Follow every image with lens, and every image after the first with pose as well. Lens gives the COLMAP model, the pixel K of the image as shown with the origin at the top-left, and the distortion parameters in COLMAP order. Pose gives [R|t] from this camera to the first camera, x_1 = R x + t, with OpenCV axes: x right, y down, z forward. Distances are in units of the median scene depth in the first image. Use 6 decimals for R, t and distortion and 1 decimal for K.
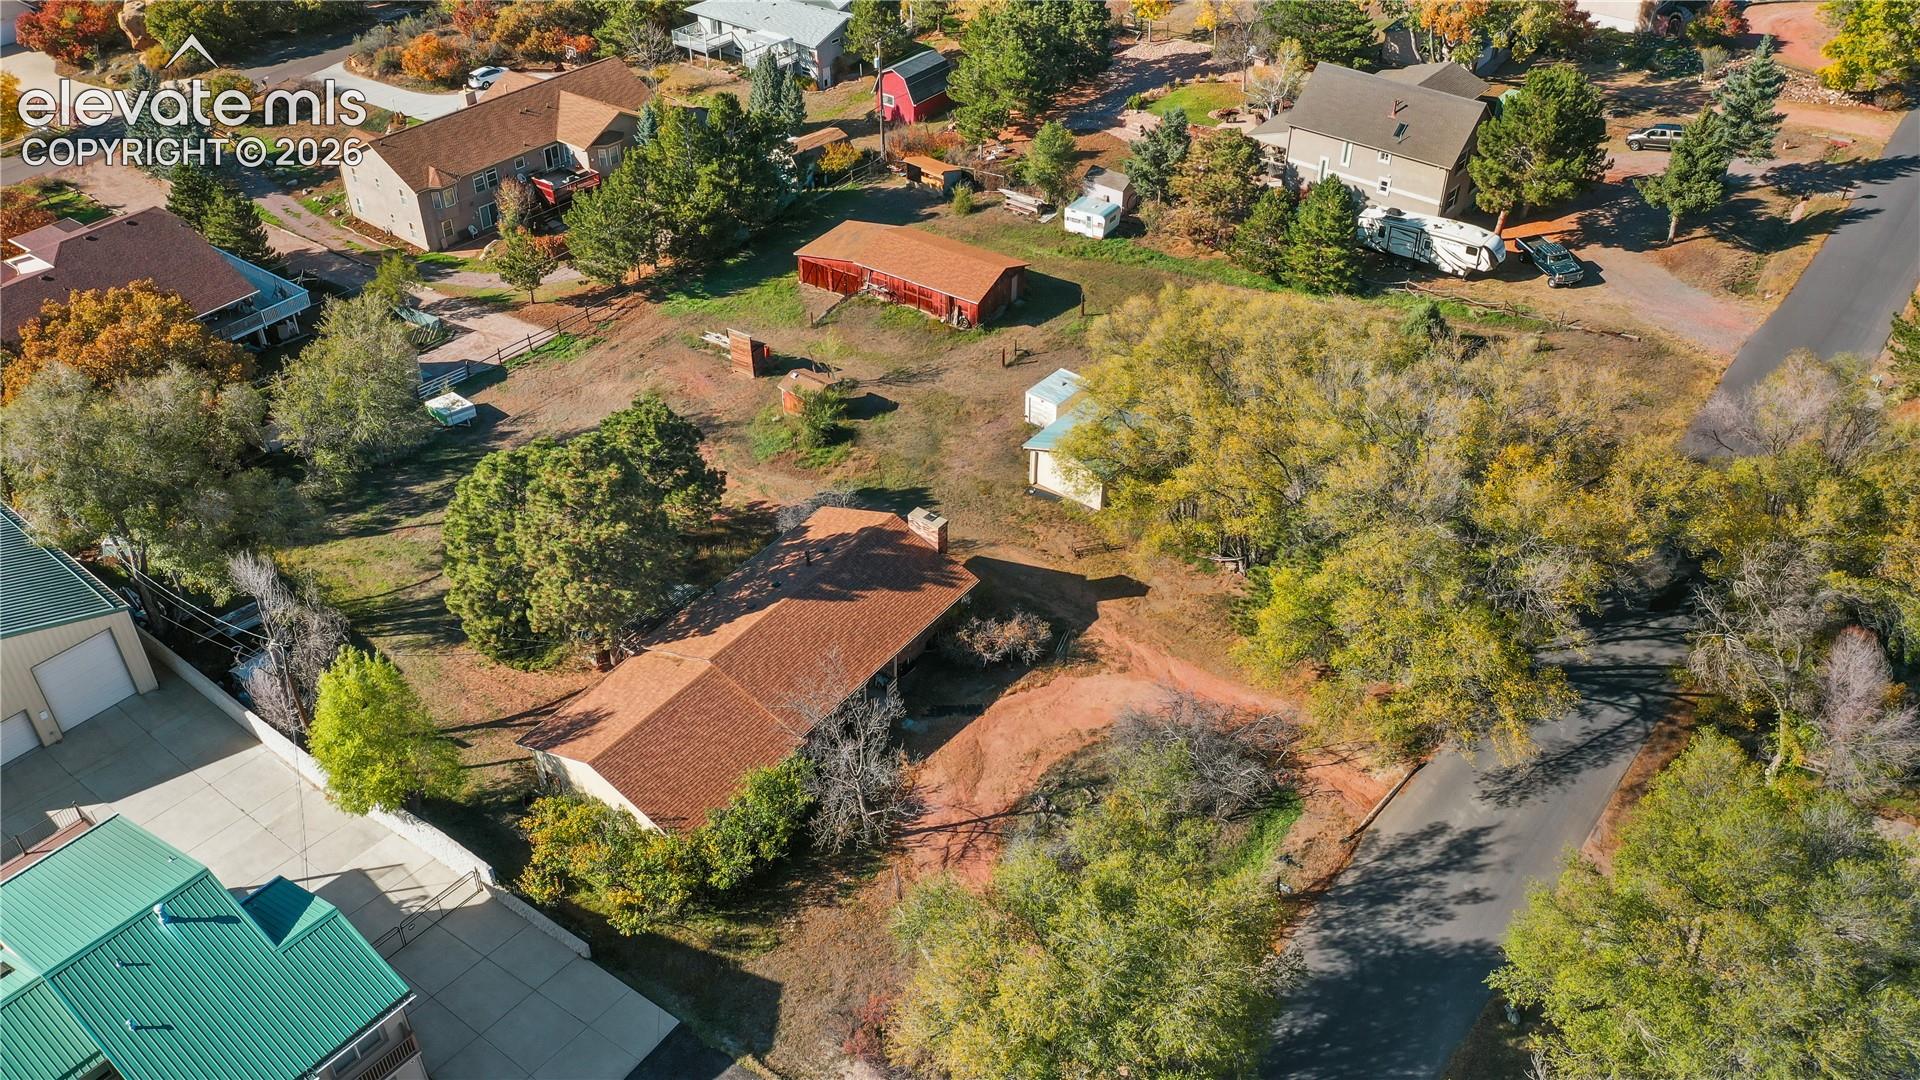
lens RADIAL K [[1524.5, 0, 960.0], [0, 1524.5, 540.0], [0, 0, 1]] dist [-0.006638, -0.004052]
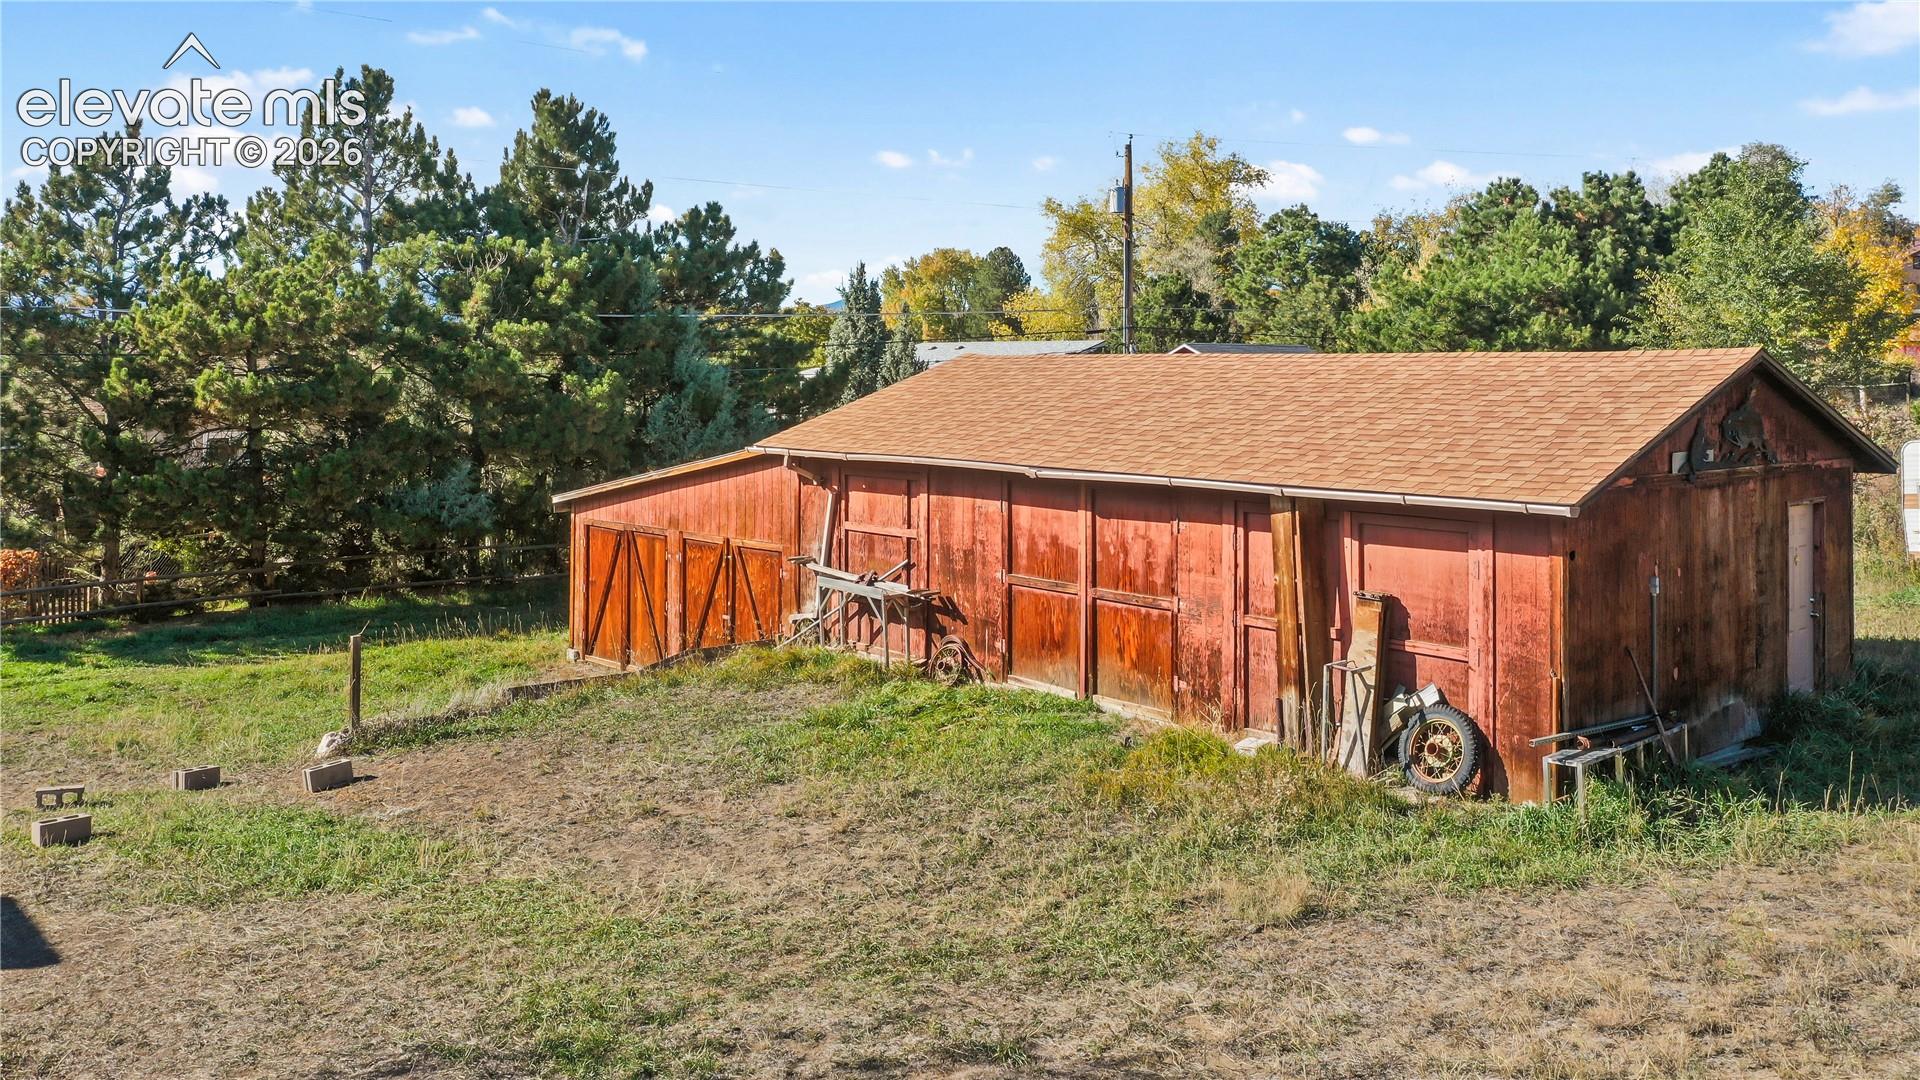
lens RADIAL K [[1524.5, 0, 960.0], [0, 1524.5, 540.0], [0, 0, 1]] dist [-0.006638, -0.004052]
pose [[0.967133, 0.021101, -0.253393, -0.002931], [-0.145276, 0.863734, -0.482554, -0.095744], [0.208682, 0.503506, 0.838411, 0.890327]]
